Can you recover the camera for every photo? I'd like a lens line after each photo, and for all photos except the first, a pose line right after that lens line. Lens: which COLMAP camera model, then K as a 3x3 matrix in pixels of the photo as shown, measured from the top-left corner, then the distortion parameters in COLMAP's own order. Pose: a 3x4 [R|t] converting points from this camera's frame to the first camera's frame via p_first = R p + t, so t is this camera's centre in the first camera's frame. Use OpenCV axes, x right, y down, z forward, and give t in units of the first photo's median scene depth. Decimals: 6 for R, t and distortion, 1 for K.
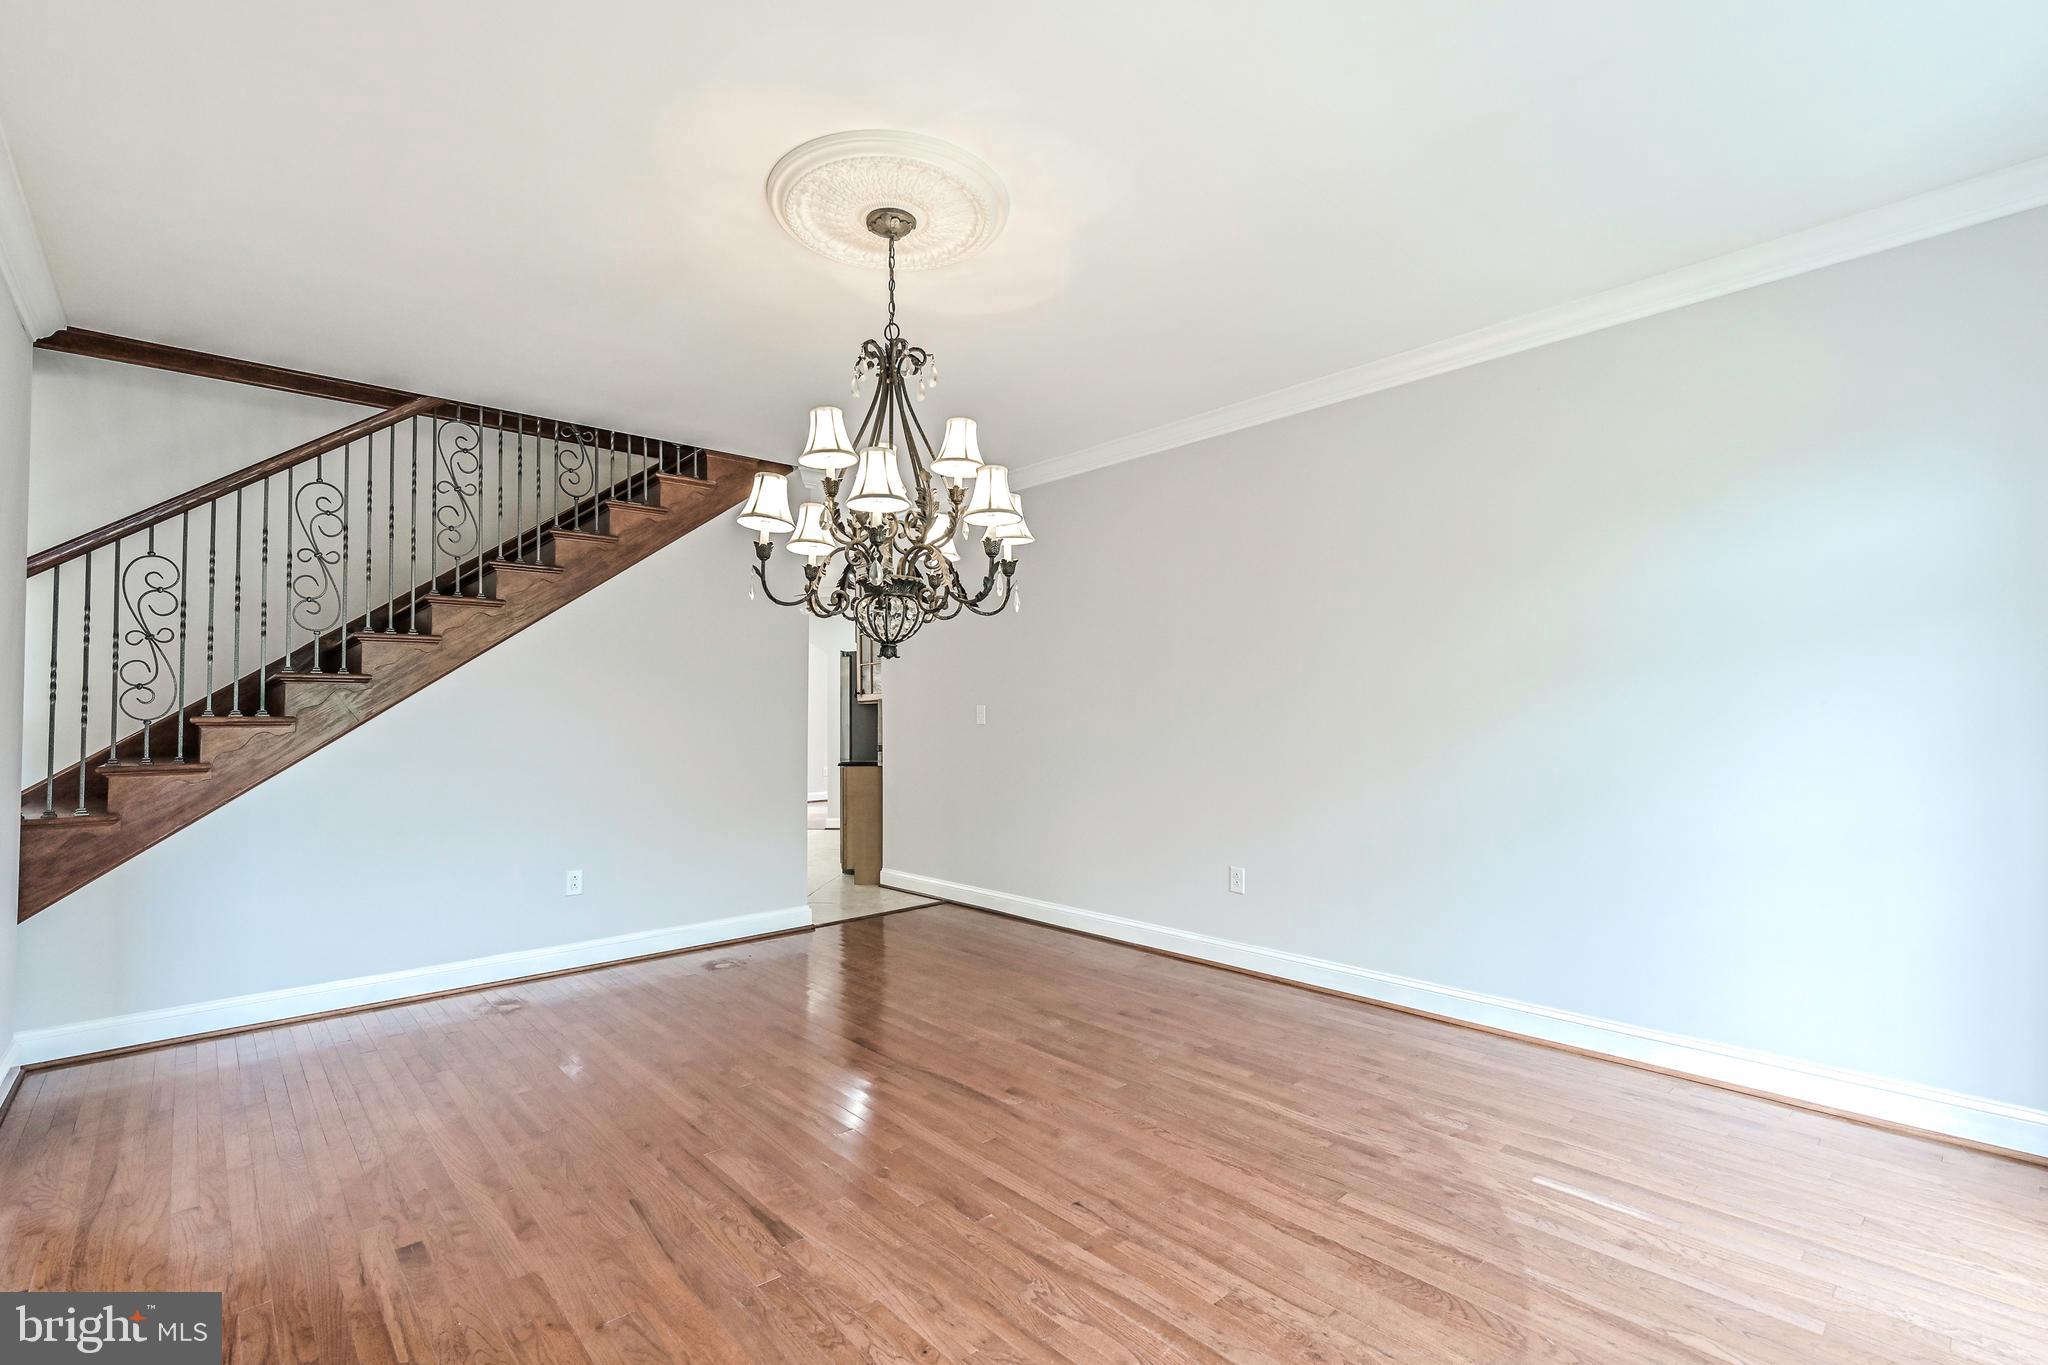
lens RADIAL K [[946.4, 0, 978.3], [0, 946.4, 696.0], [0, 0, 1]] dist [0.005230, 0.000137]
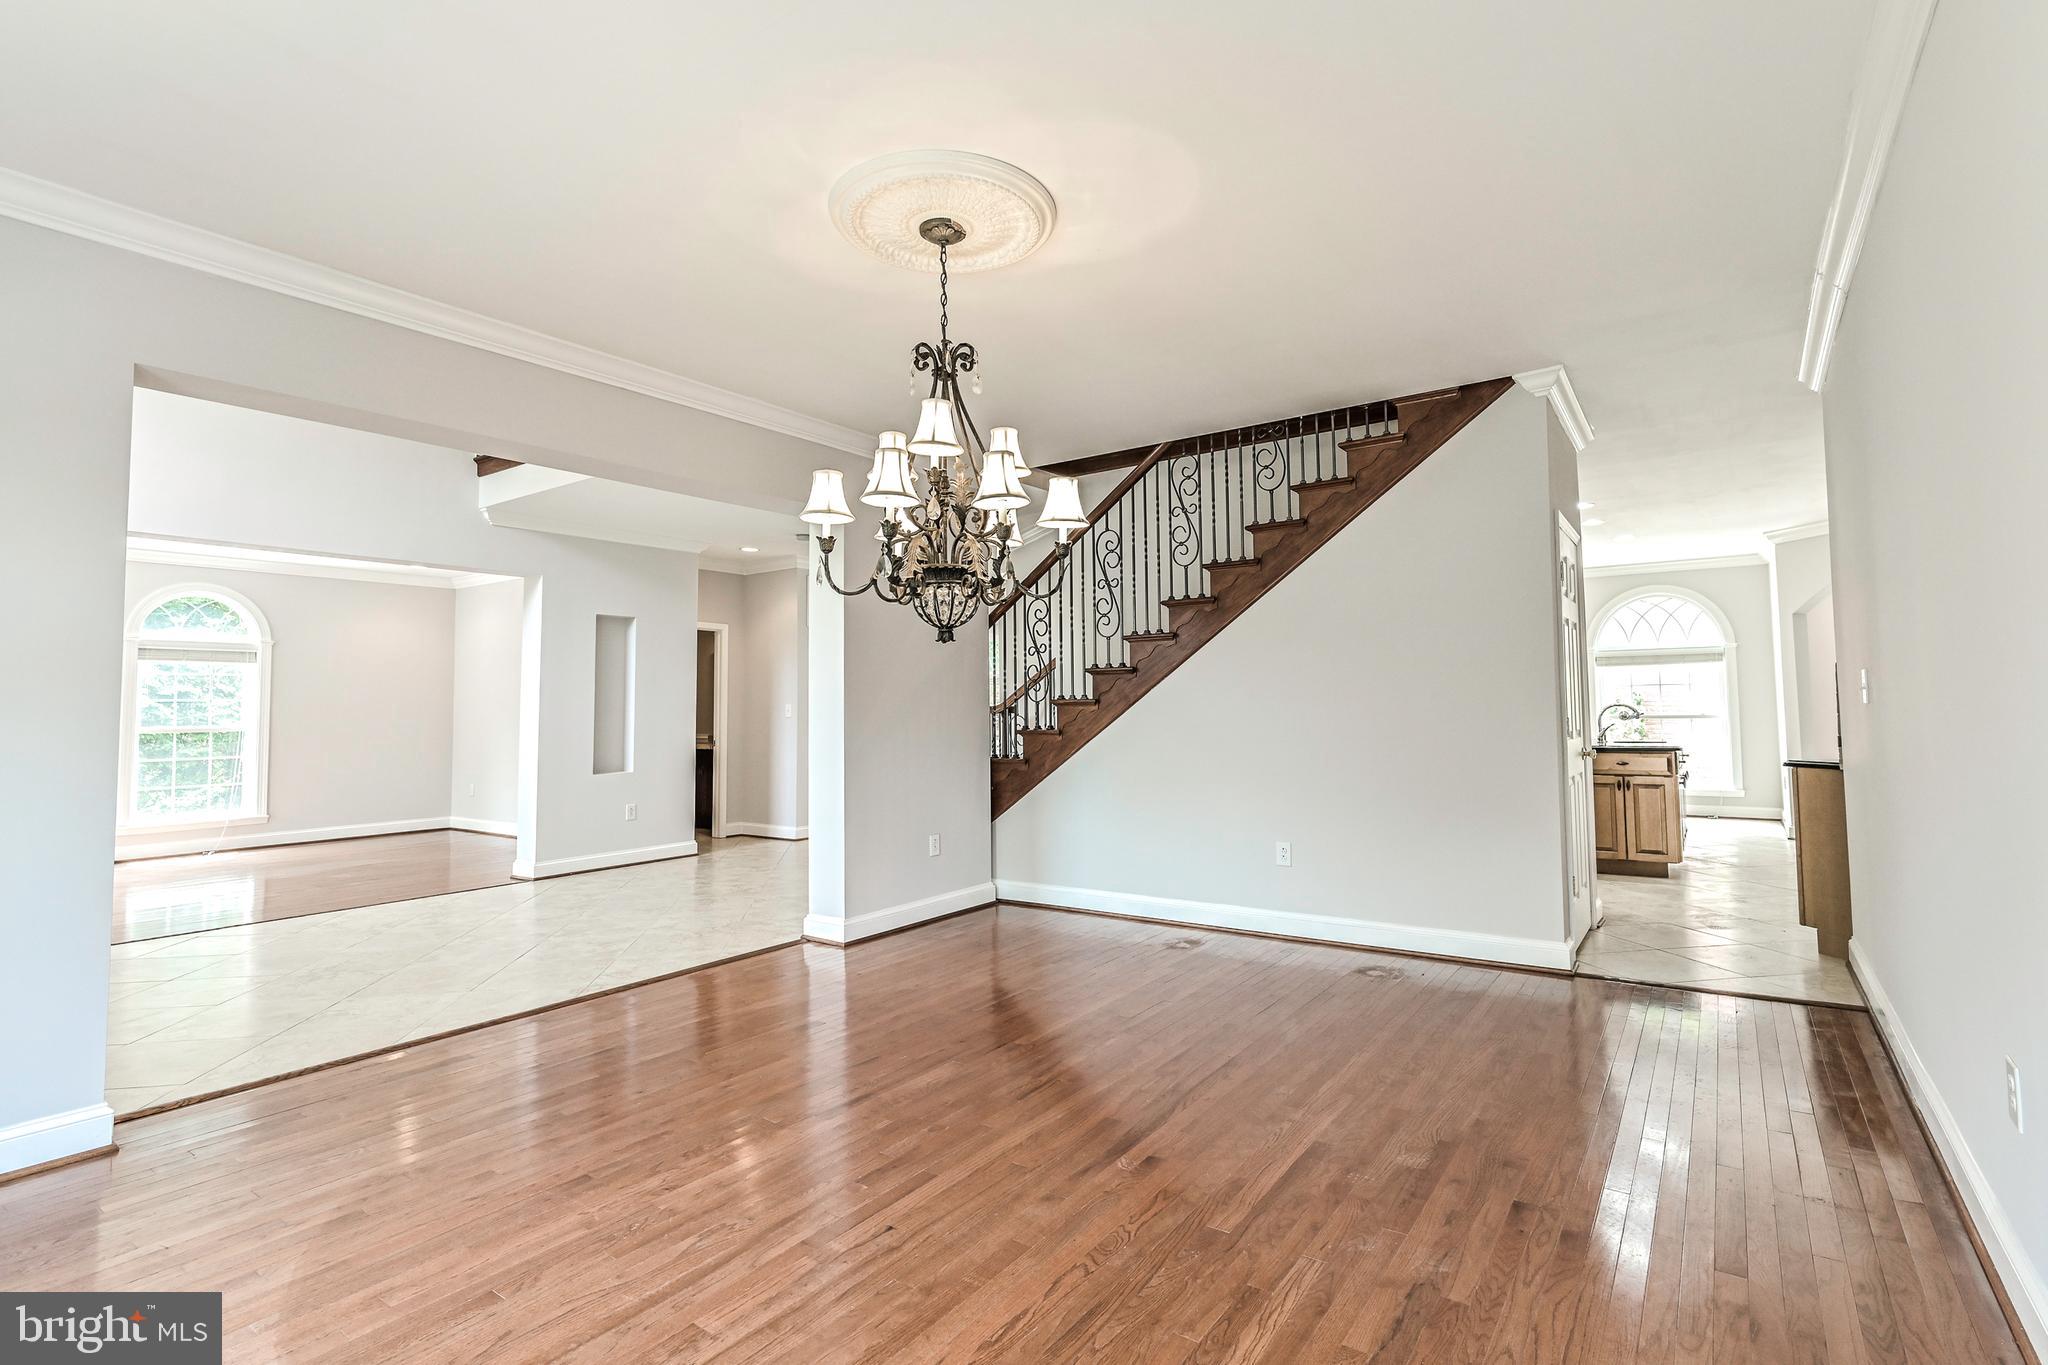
lens RADIAL K [[946.4, 0, 1020.1], [0, 946.4, 662.7], [0, 0, 1]] dist [0.005230, 0.000137]
pose [[0.230785, -0.042424, -0.972079, 0.745709], [0.031882, 0.998842, -0.036023, 0.018178], [0.972482, -0.022678, 0.231870, 0.654800]]
